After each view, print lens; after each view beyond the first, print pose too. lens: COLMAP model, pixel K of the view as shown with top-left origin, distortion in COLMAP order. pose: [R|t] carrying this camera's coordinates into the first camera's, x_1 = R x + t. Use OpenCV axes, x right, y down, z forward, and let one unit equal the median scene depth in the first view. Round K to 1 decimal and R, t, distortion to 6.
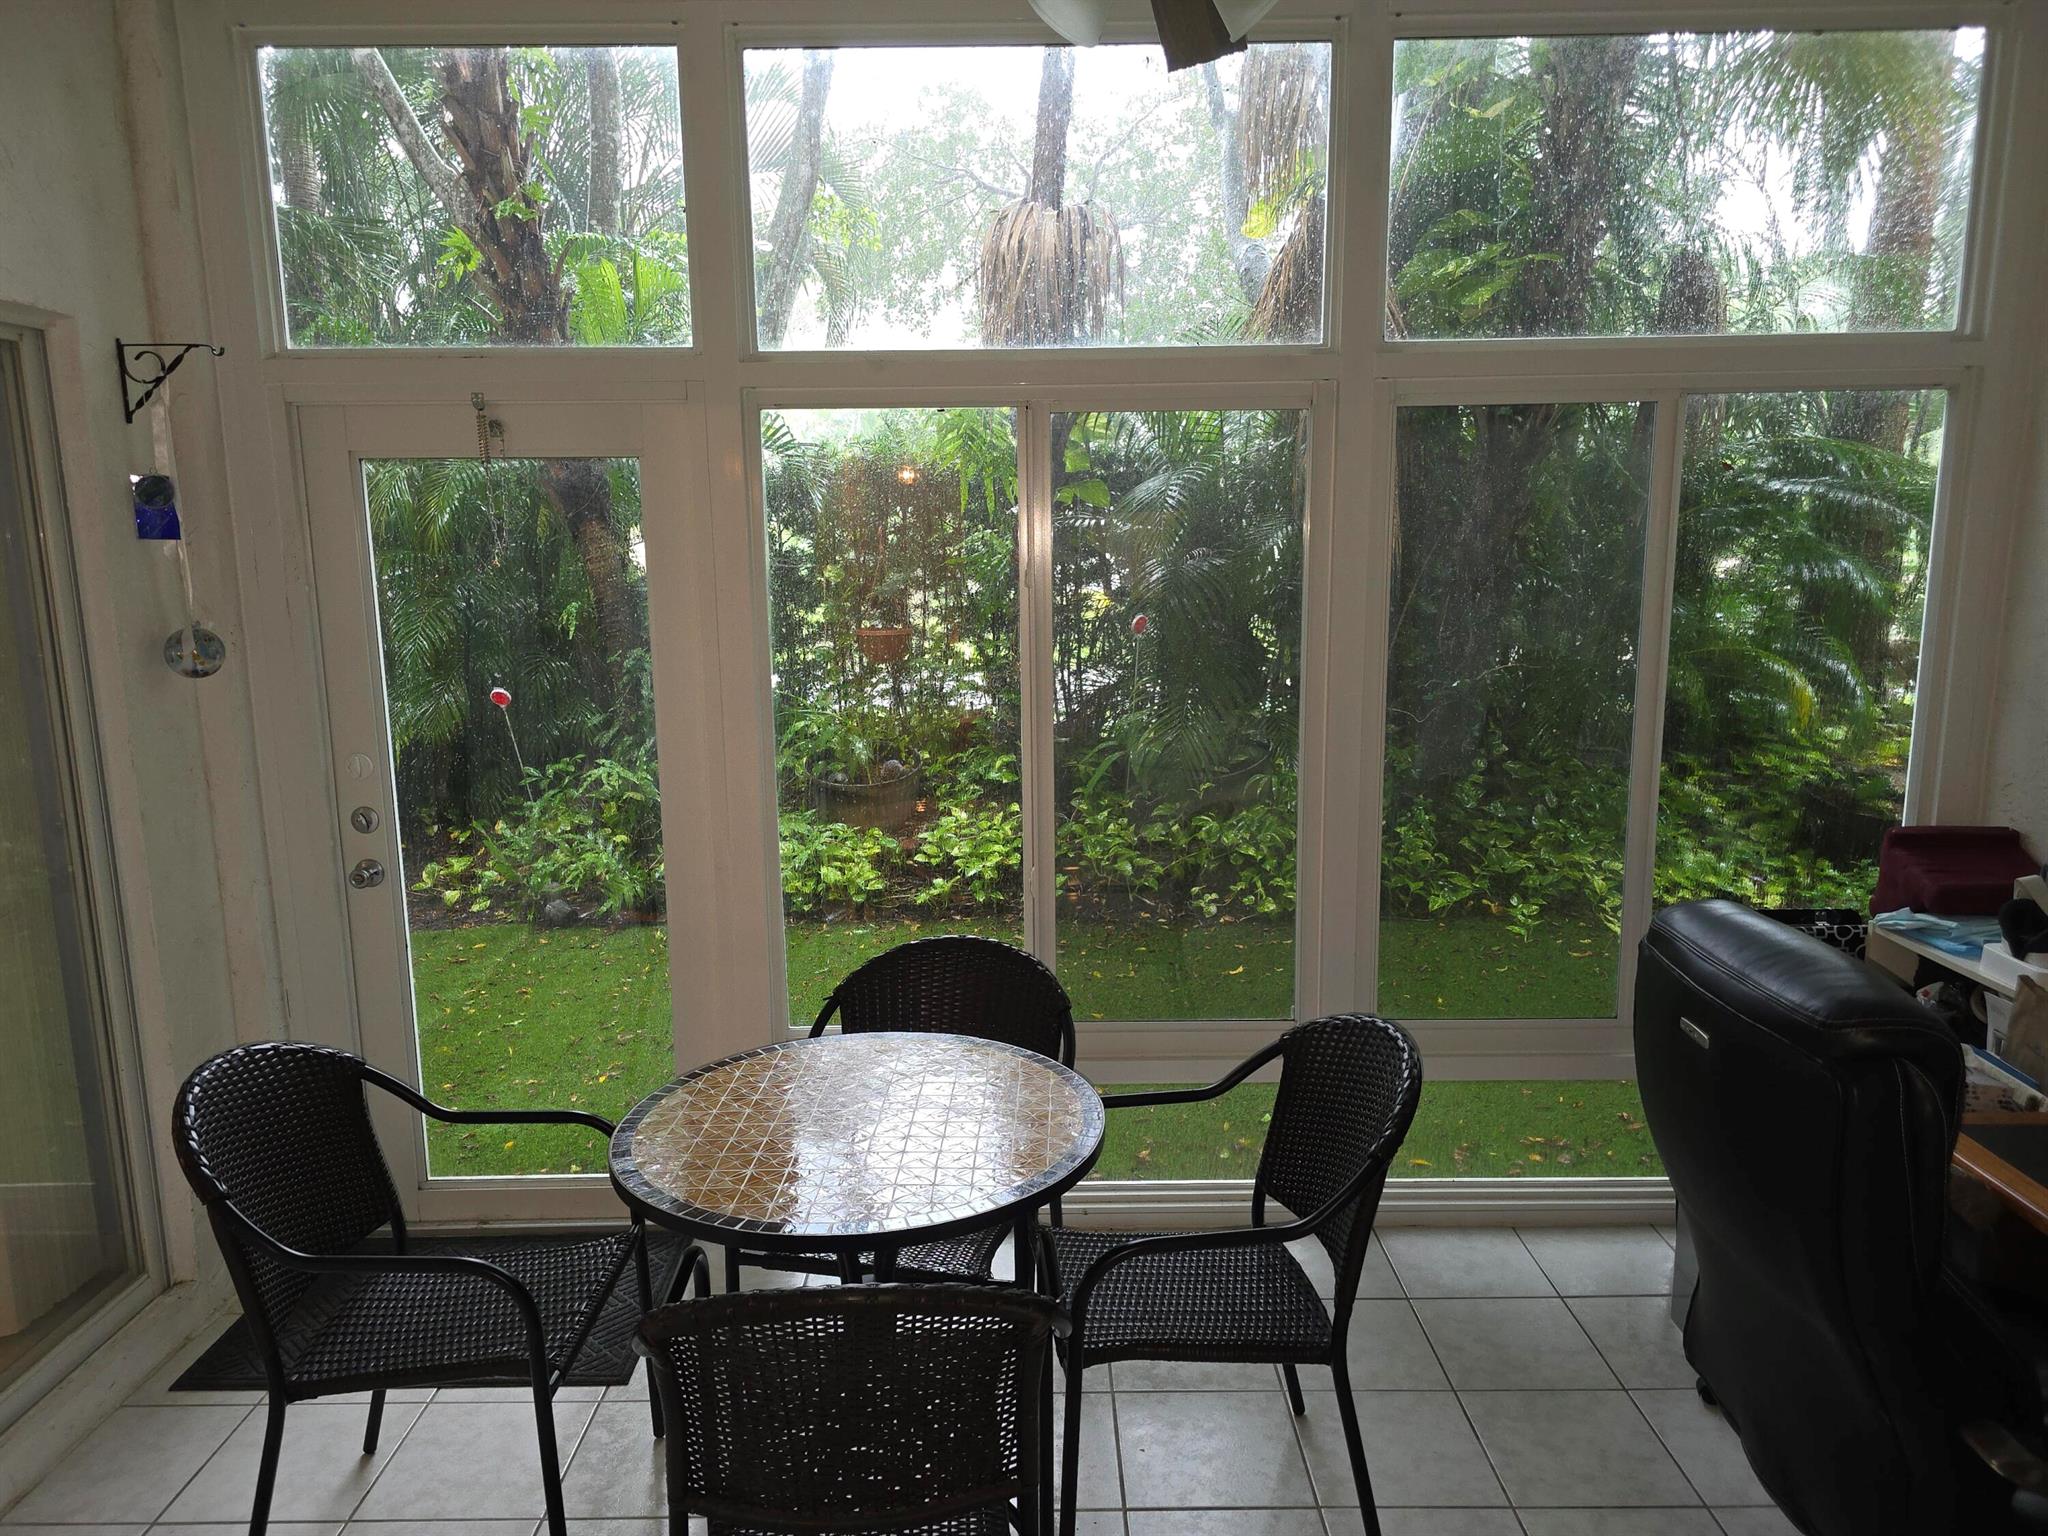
lens RADIAL K [[1401.8, 0, 1027.7], [0, 1401.8, 782.6], [0, 0, 1]] dist [0.050908, -0.042631]
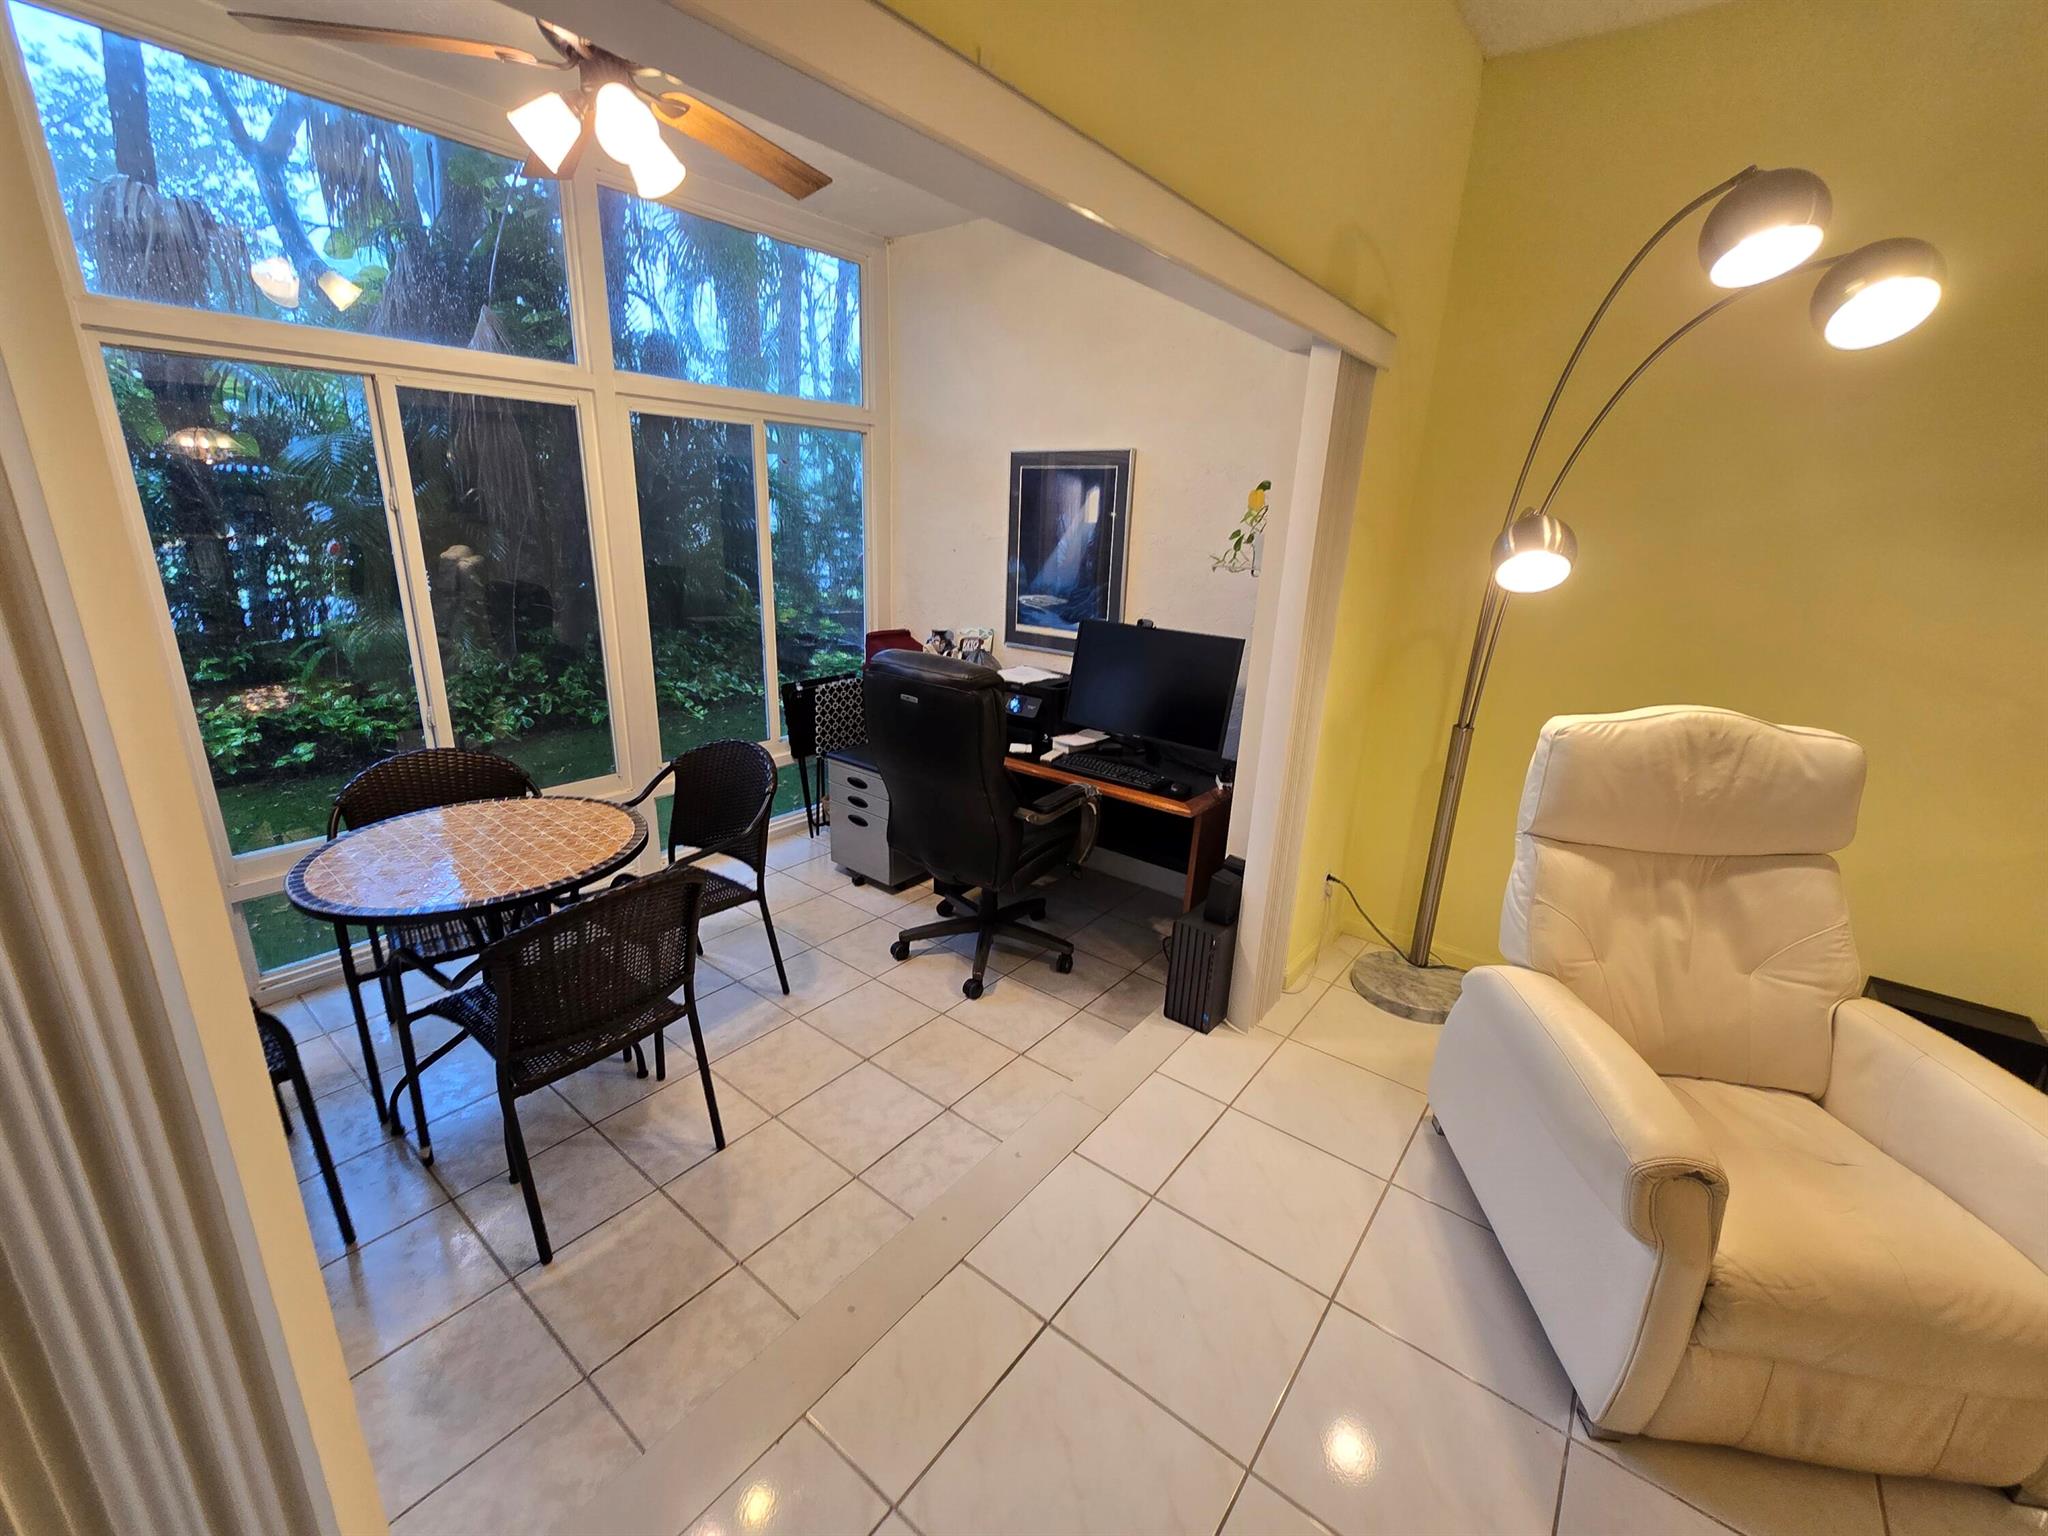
lens RADIAL K [[841.2, 0, 1012.1], [0, 841.2, 770.3], [0, 0, 1]] dist [-0.003797, 0.000600]
pose [[0.625299, -0.197149, 0.755072, -0.191795], [0.097347, 0.979711, 0.175186, 0.021133], [-0.774290, -0.036040, 0.631804, -0.023515]]
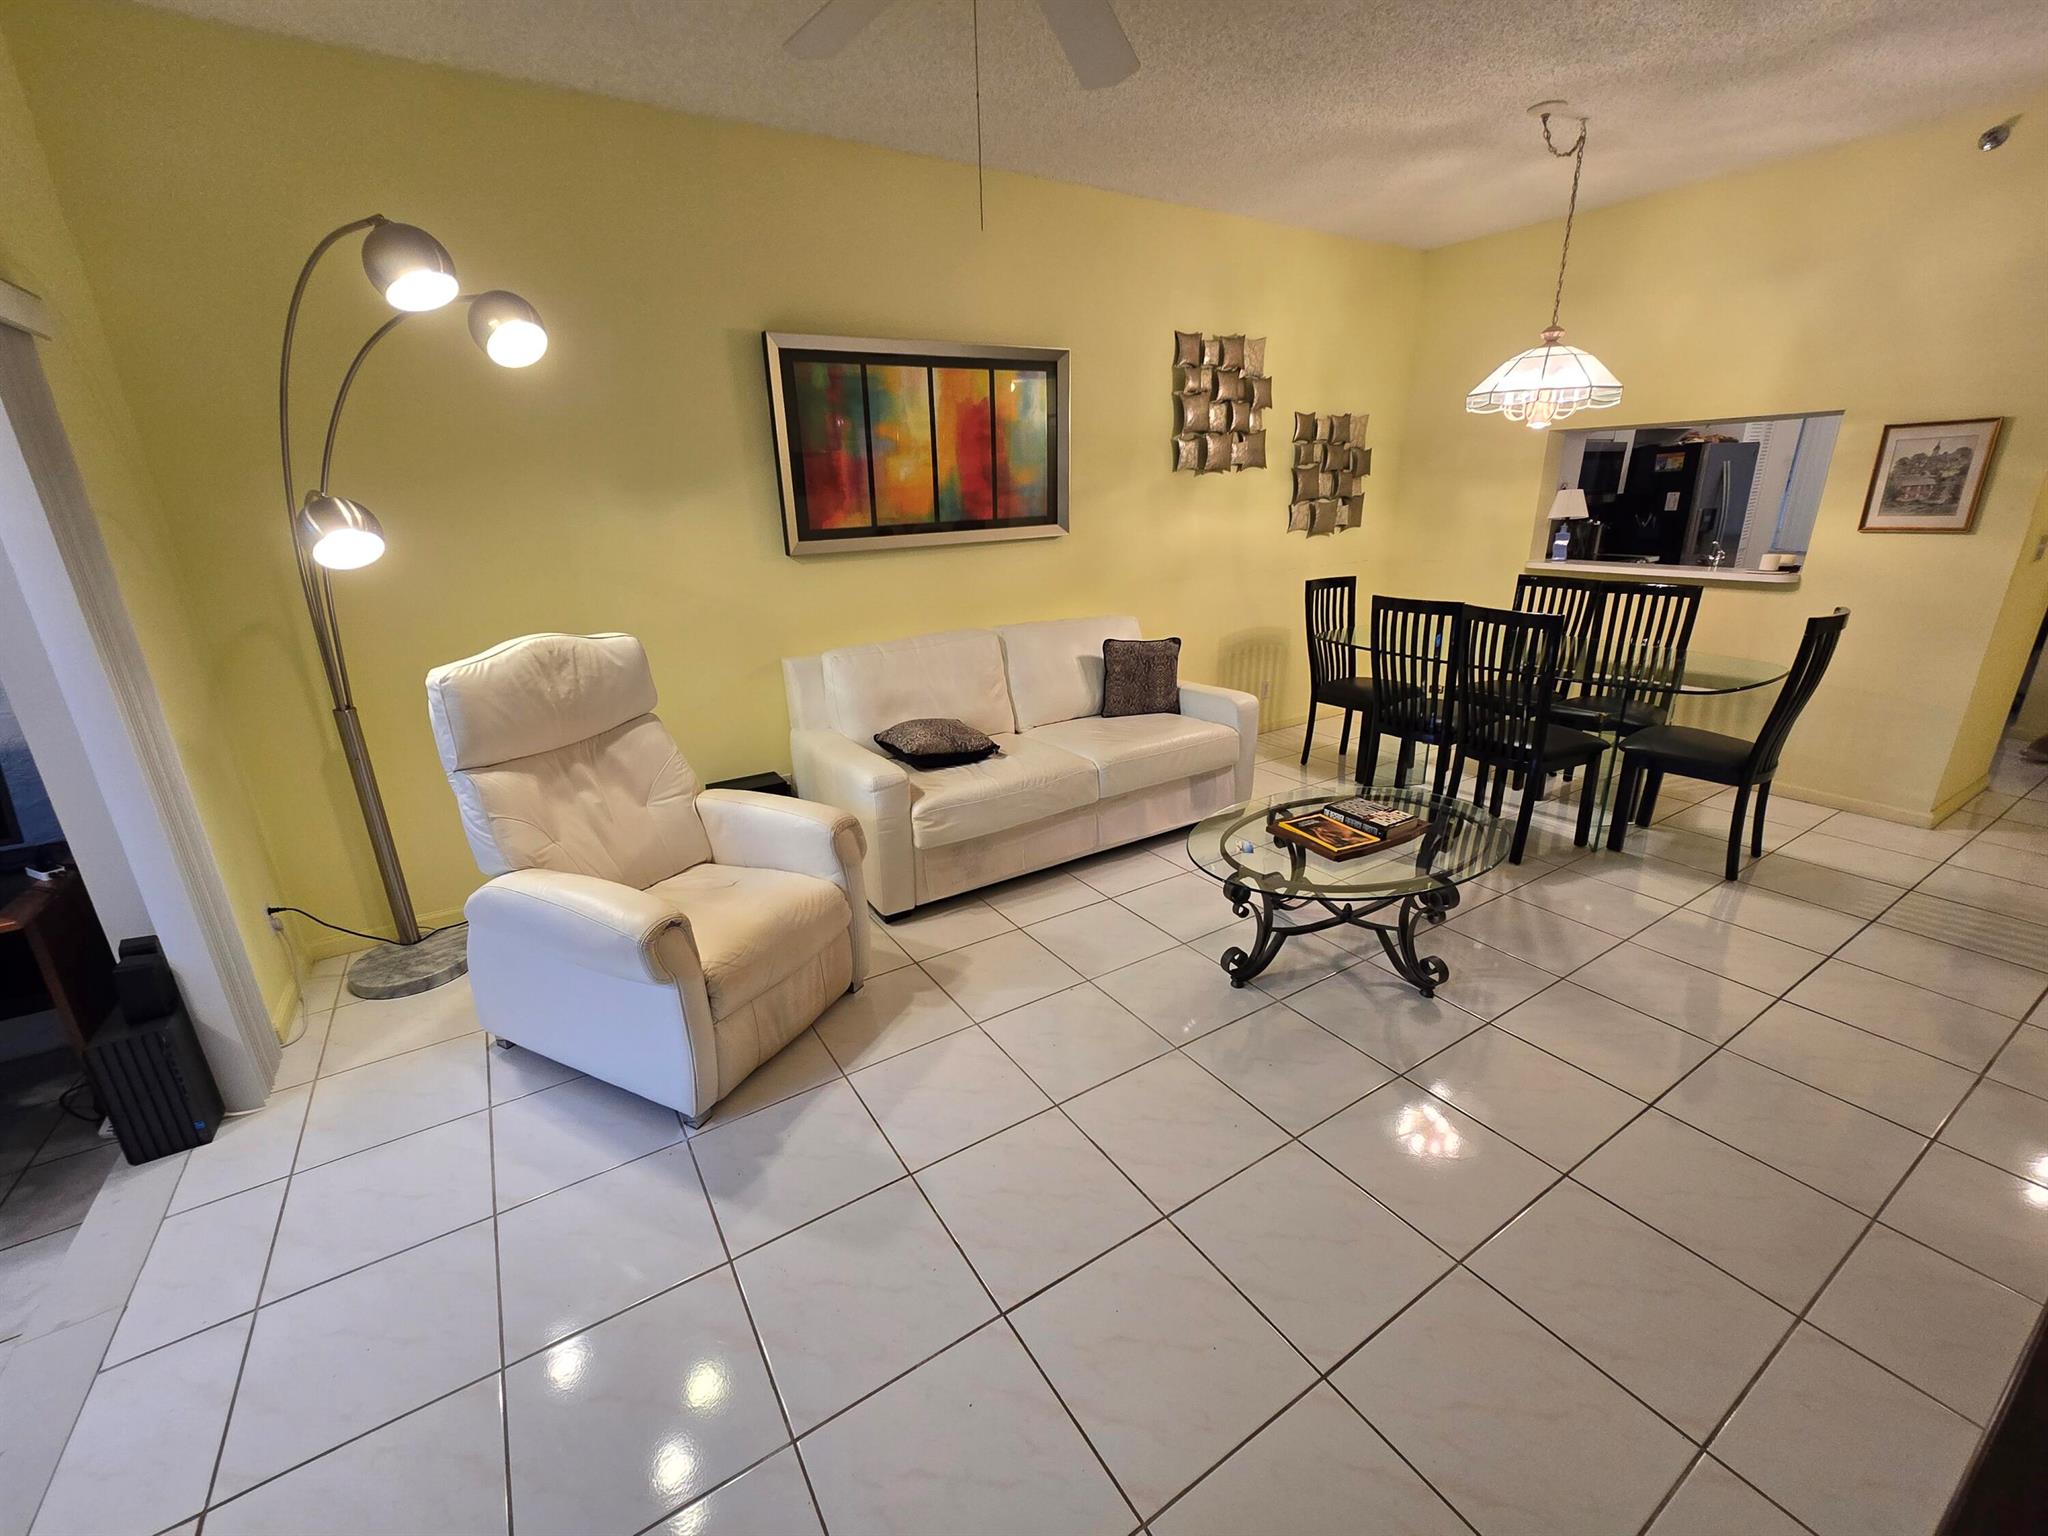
lens RADIAL K [[841.2, 0, 1015.4], [0, 841.2, 760.2], [0, 0, 1]] dist [-0.003797, 0.000600]
pose [[-0.528867, -0.237592, 0.814770, -0.273785], [0.184564, 0.904844, 0.383659, 0.018843], [-0.828394, 0.353281, -0.434691, -0.017879]]
